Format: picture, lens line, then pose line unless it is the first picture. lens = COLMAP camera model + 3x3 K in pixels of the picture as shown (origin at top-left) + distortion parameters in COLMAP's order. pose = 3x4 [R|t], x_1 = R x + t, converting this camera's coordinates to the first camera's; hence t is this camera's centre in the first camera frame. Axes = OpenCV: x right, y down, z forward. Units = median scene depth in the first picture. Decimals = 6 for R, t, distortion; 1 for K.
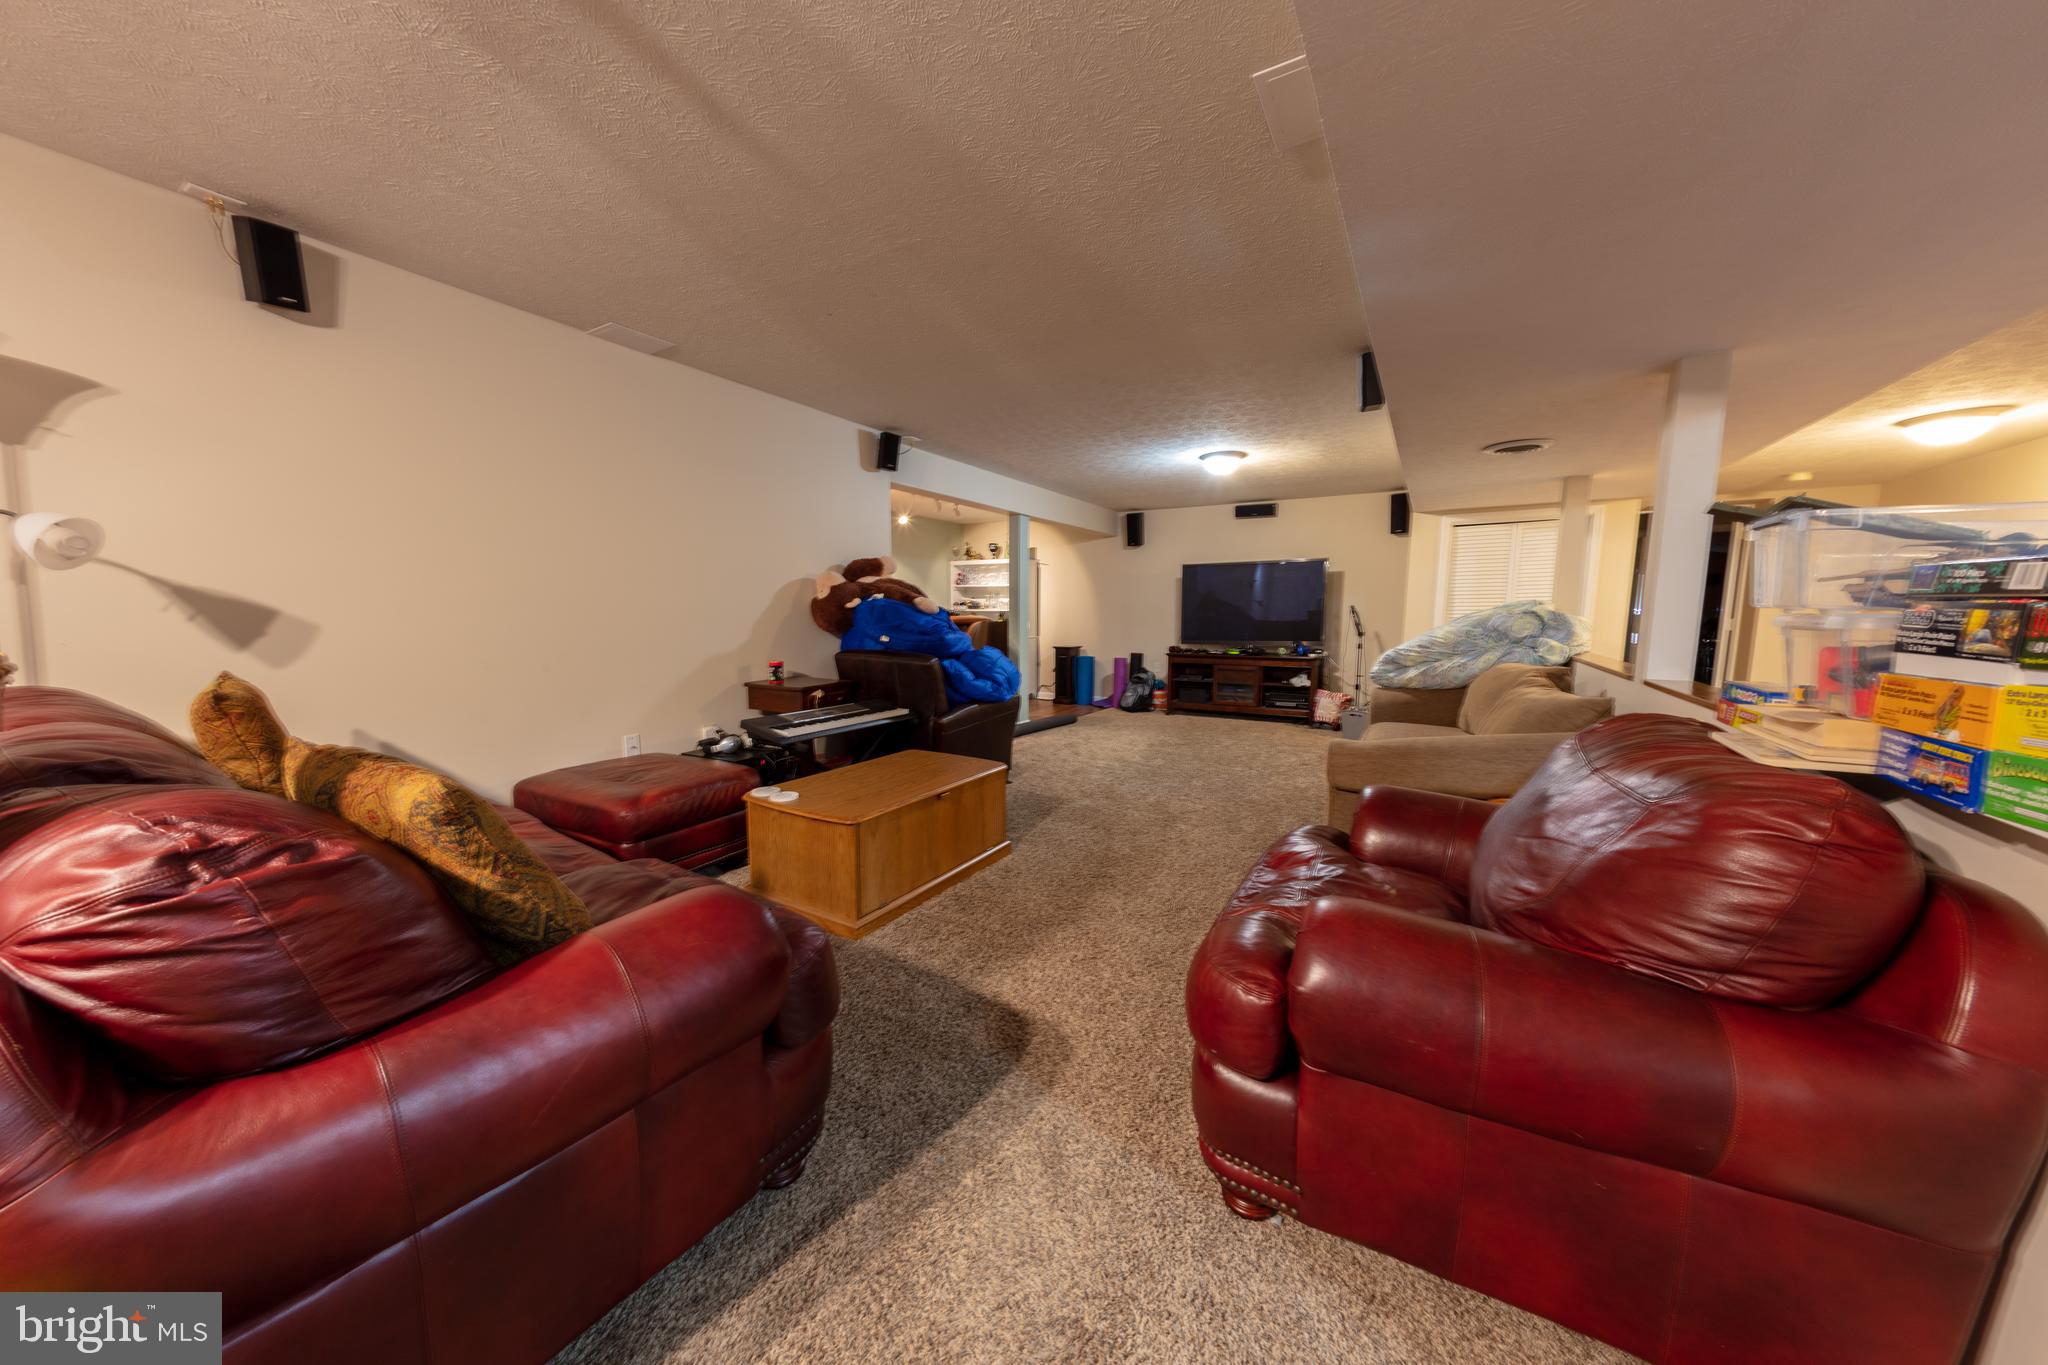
lens RADIAL K [[669.7, 0, 1028.1], [0, 669.7, 702.3], [0, 0, 1]] dist [-0.000302, -0.000408]
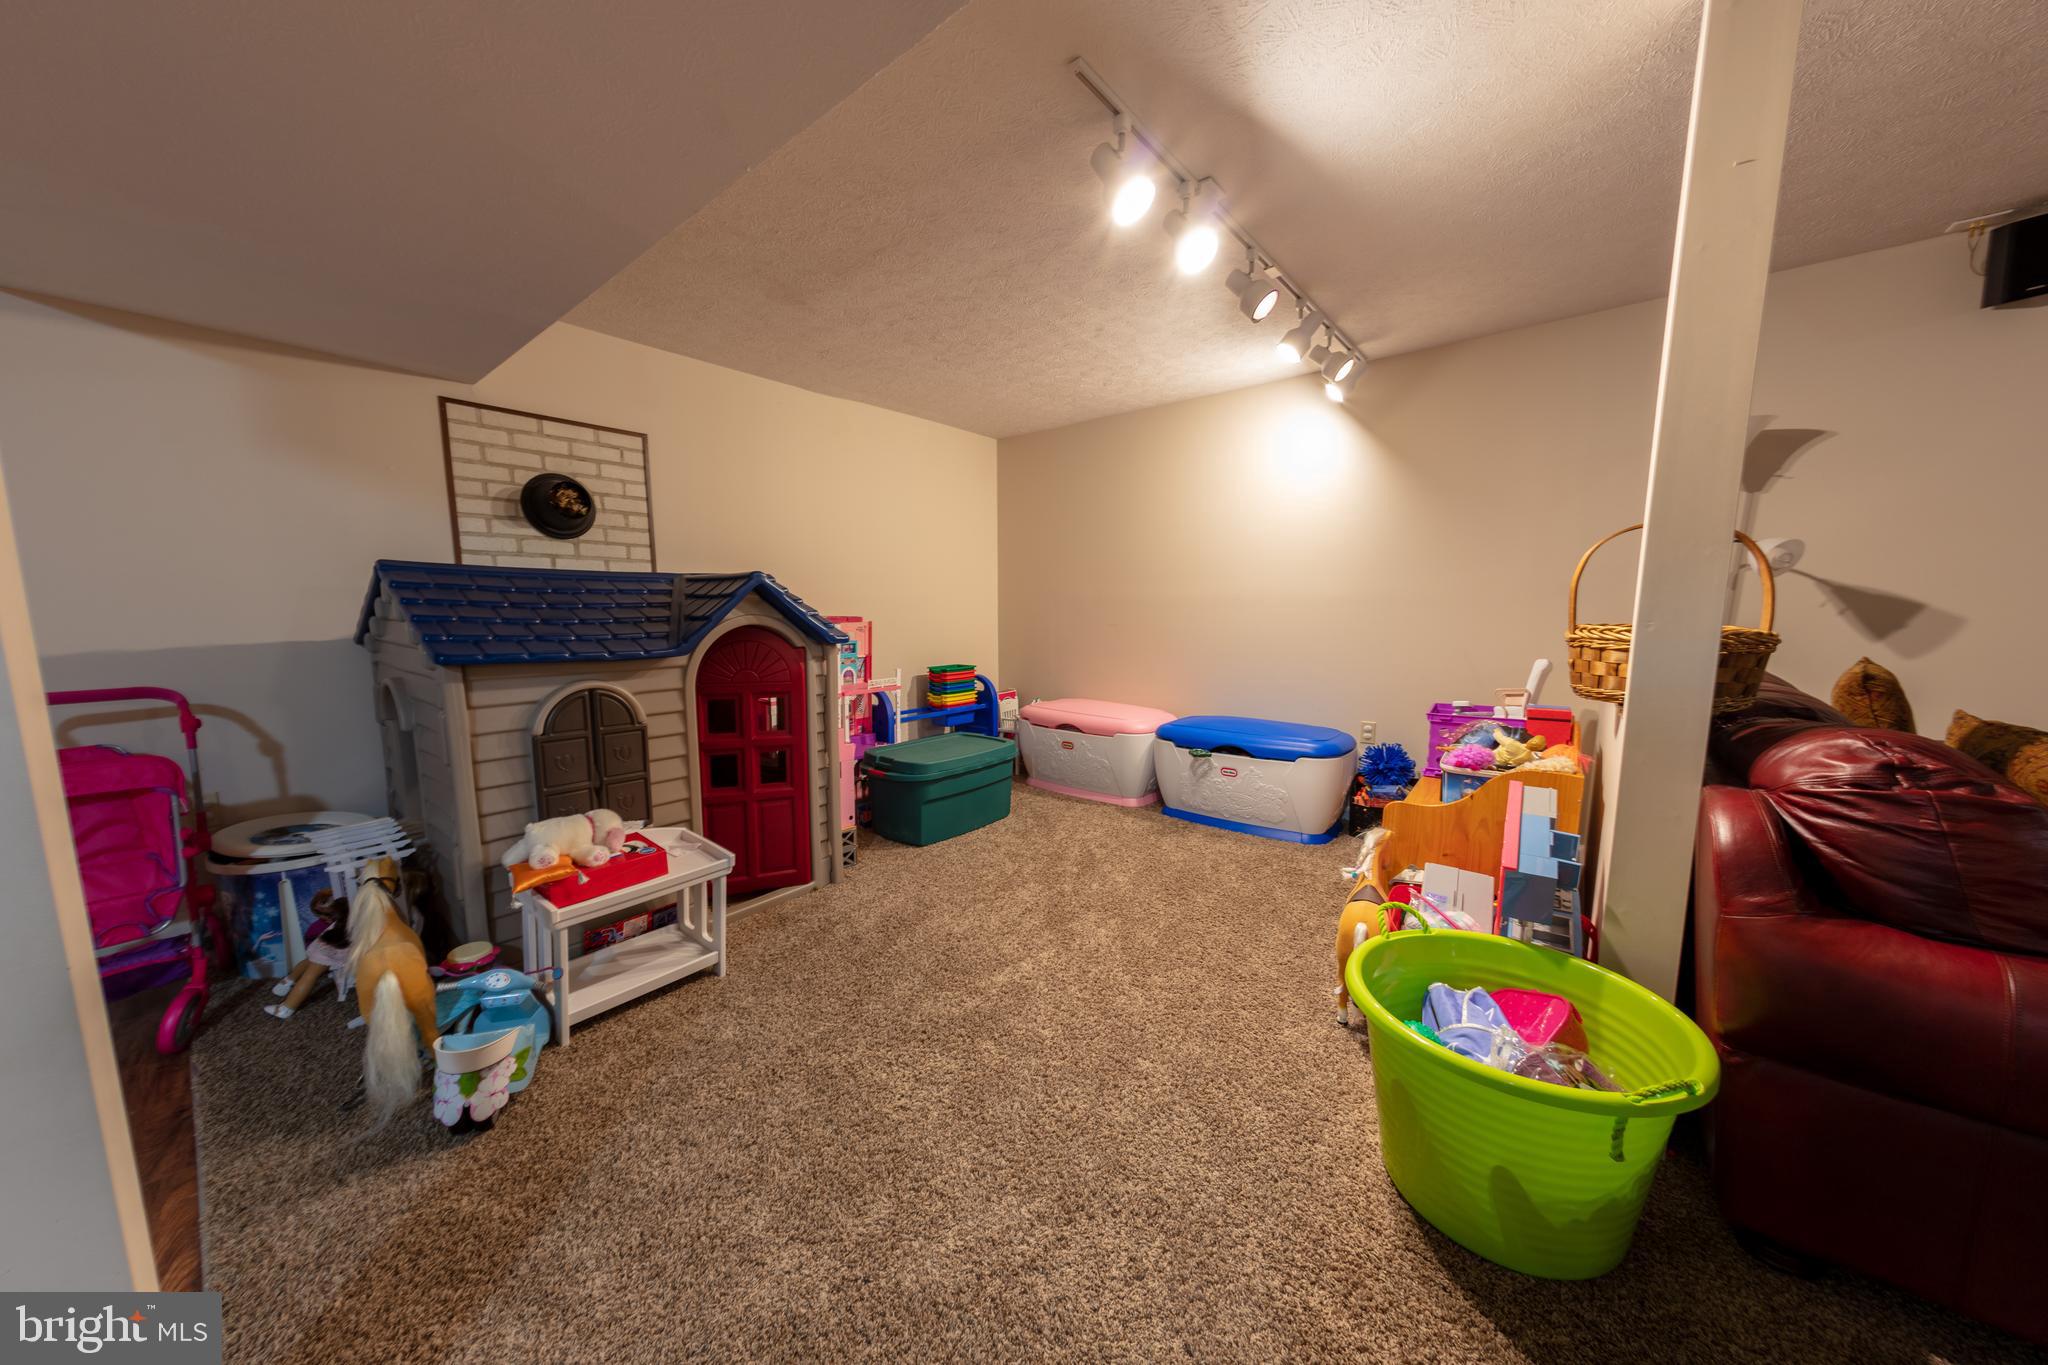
lens RADIAL K [[669.7, 0, 1018.1], [0, 669.7, 701.0], [0, 0, 1]] dist [-0.000302, -0.000408]
pose [[-0.158611, 0.120875, -0.979914, 0.464603], [-0.118345, 0.982995, 0.140411, 0.100060], [0.980223, 0.138239, -0.141609, -0.685264]]
